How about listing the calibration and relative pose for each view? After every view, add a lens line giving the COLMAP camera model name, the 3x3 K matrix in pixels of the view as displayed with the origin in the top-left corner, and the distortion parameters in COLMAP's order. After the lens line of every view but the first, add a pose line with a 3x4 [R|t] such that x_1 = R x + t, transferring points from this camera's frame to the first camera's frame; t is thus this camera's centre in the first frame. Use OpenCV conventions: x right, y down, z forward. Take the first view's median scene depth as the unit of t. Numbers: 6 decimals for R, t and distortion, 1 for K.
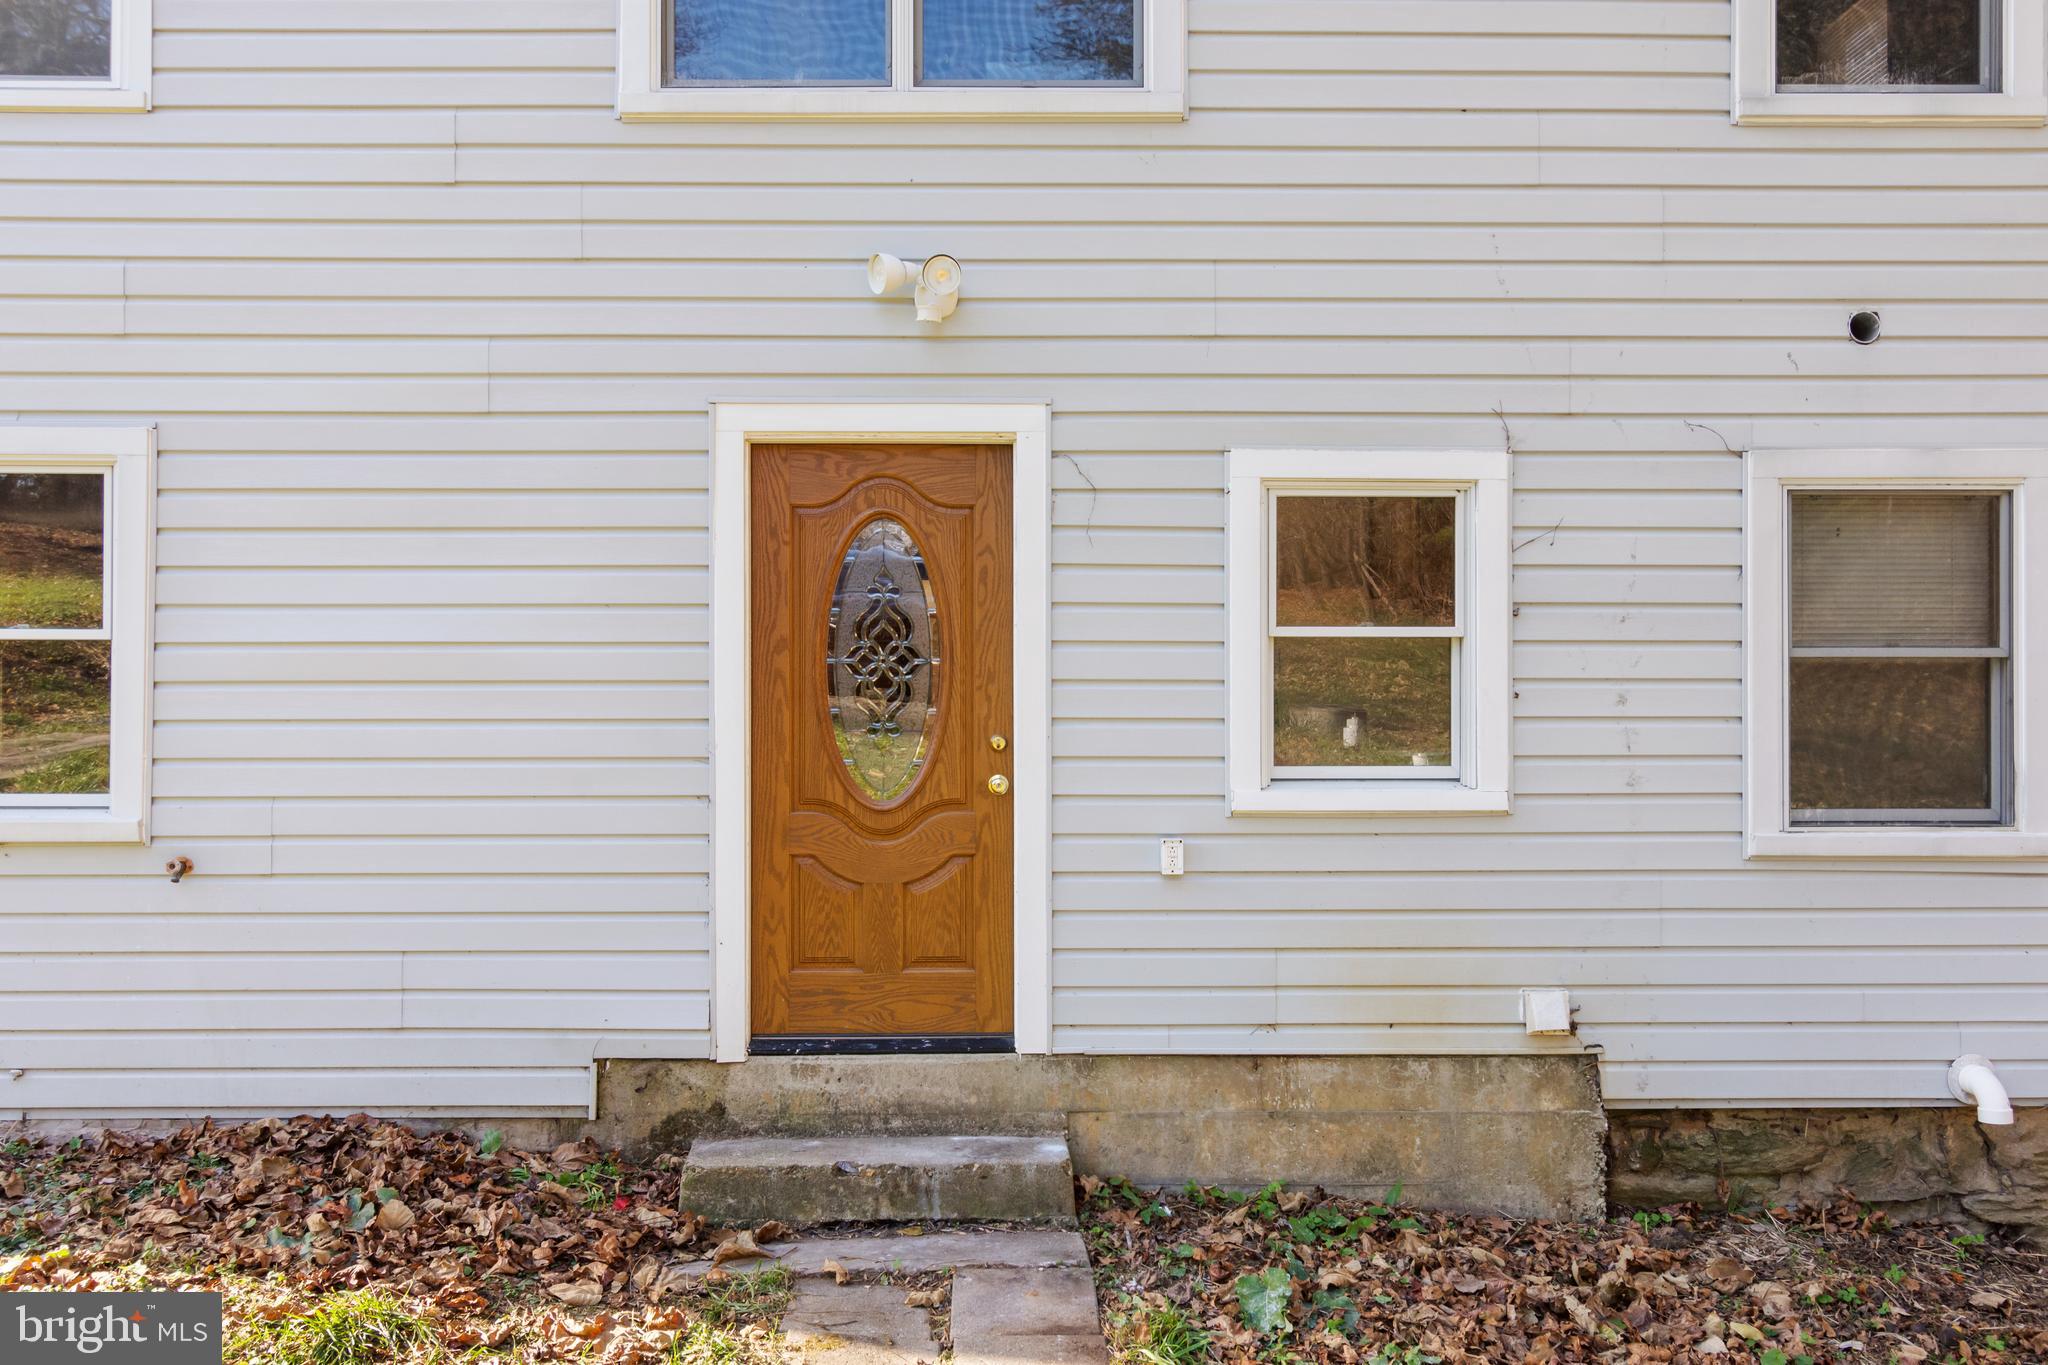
lens RADIAL K [[1742.7, 0, 1045.9], [0, 1742.7, 692.3], [0, 0, 1]] dist [0.000899, -0.006365]
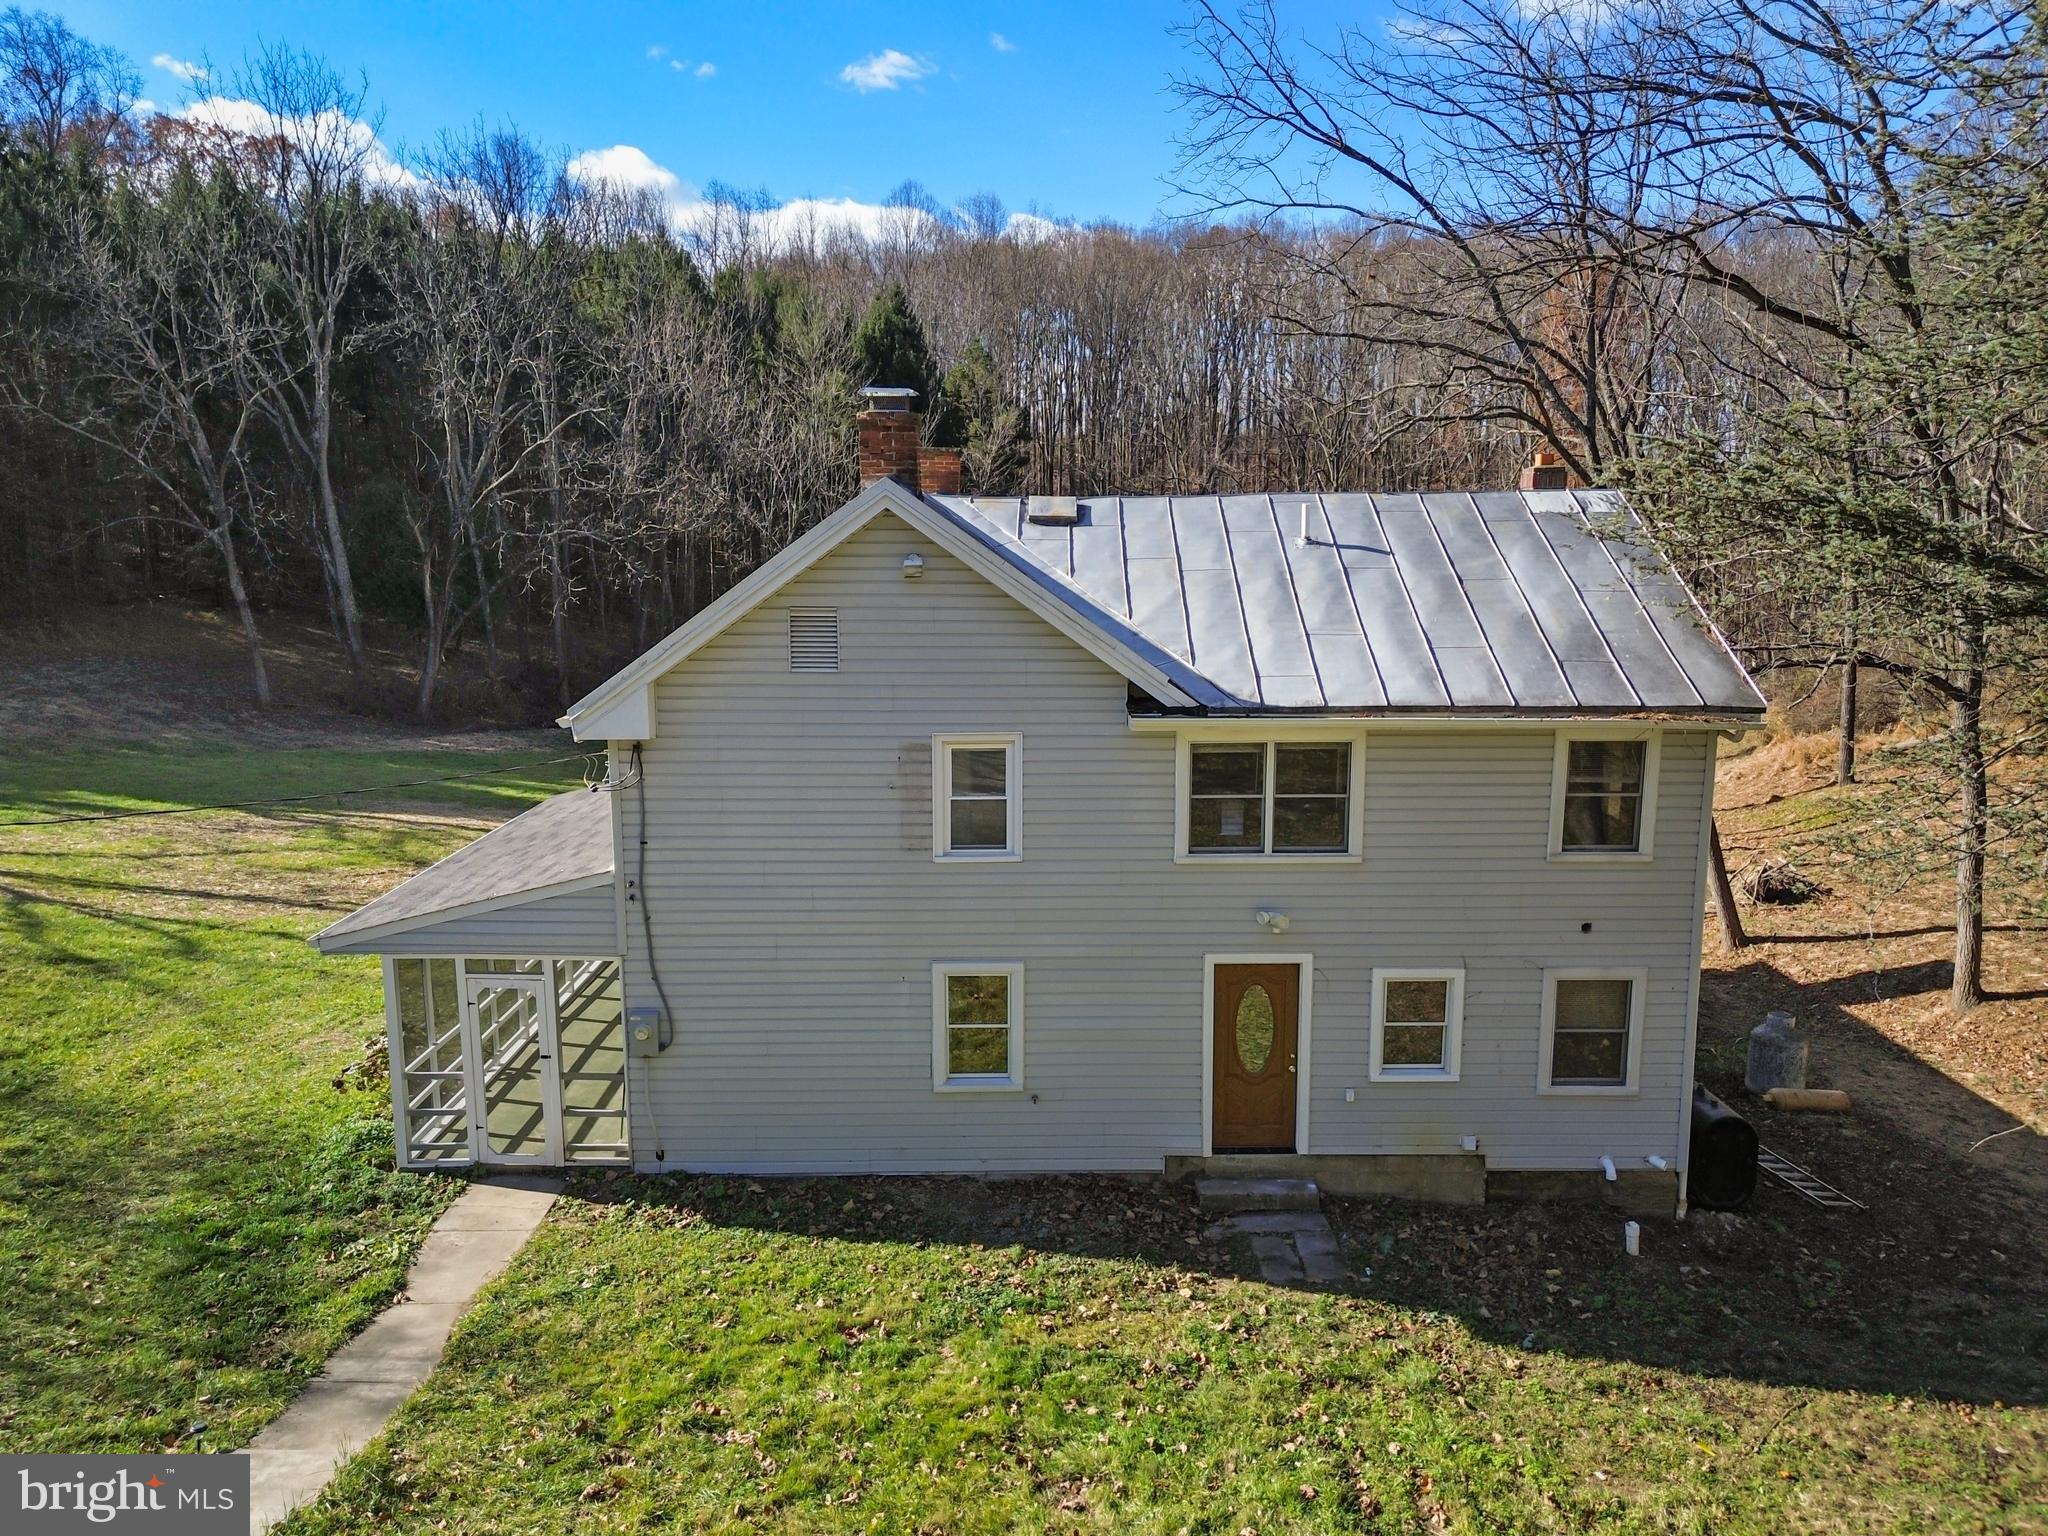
lens RADIAL K [[1420.7, 0, 1019.8], [0, 1420.7, 765.9], [0, 0, 1]] dist [0.008890, -0.000617]
pose [[0.999699, -0.001721, -0.024466, -0.449432], [0.005912, 0.985027, 0.172297, -0.917397], [0.023803, -0.172390, 0.984741, -1.399707]]
